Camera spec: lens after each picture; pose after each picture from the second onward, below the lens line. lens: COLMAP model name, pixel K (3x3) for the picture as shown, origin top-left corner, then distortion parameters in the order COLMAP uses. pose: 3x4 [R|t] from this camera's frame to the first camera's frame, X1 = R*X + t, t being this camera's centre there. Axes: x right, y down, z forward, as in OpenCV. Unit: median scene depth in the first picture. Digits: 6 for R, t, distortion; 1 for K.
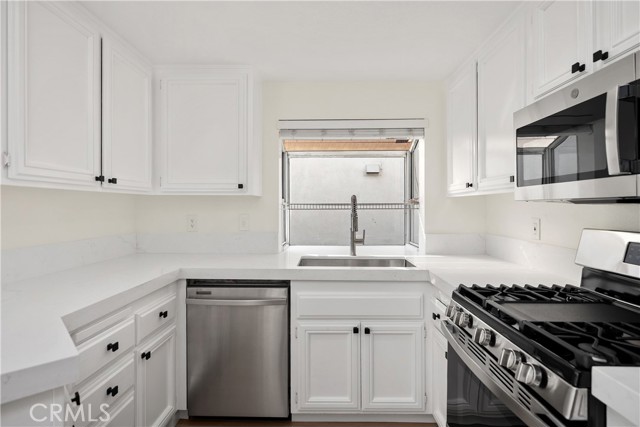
lens RADIAL K [[342.5, 0, 315.5], [0, 342.5, 208.0], [0, 0, 1]] dist [0.026531, 0.000652]
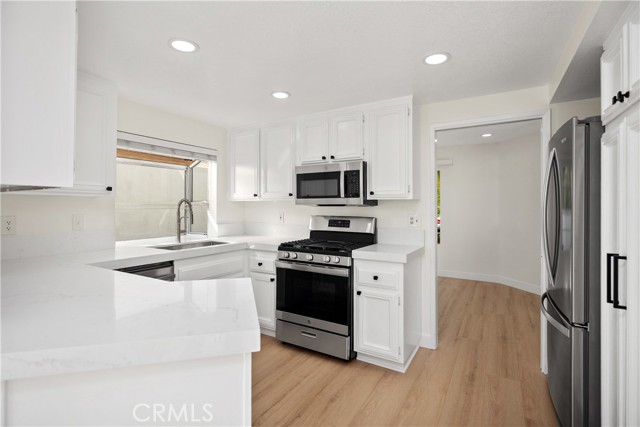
lens RADIAL K [[303.8, 0, 318.5], [0, 303.8, 207.4], [0, 0, 1]] dist [-0.009930, 0.000385]
pose [[0.491513, -0.000692, 0.870870, -0.842729], [0.002926, 0.999995, -0.000857, 0.001632], [-0.870865, 0.002970, 0.491513, -0.102421]]
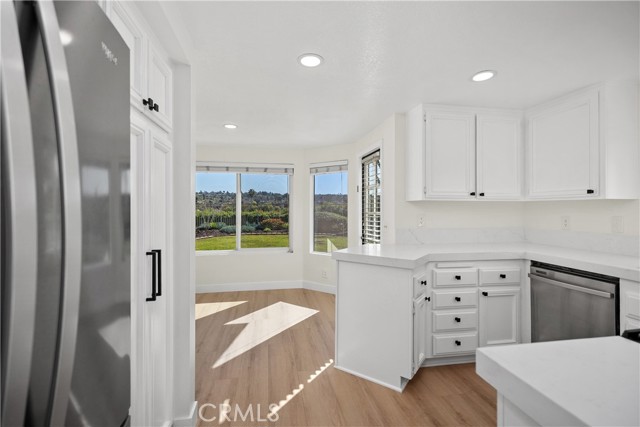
lens RADIAL K [[287.9, 0, 319.3], [0, 287.9, 207.7], [0, 0, 1]] dist [0.000750, -0.000214]
pose [[0.209000, -0.005654, -0.977899, 0.610259], [-0.006324, 0.999955, -0.007133, 0.003922], [0.977895, 0.007675, 0.208955, -0.103469]]
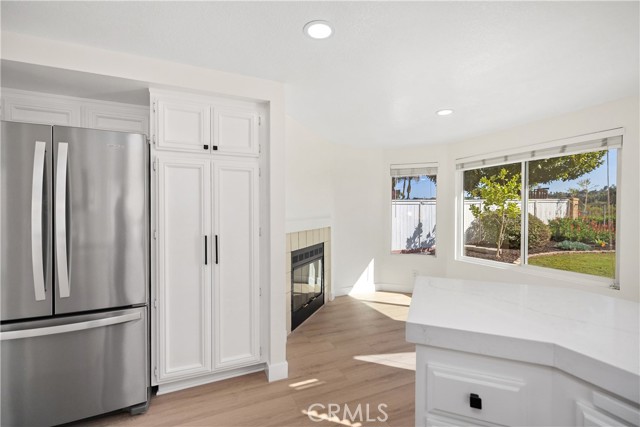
lens RADIAL K [[287.9, 0, 319.0], [0, 287.9, 213.7], [0, 0, 1]] dist [0.000750, -0.000214]
pose [[-0.906837, 0.002926, -0.421472, 0.035657], [-0.005126, 0.999825, 0.017969, -0.001376], [0.421451, 0.018455, -0.906664, 0.748704]]
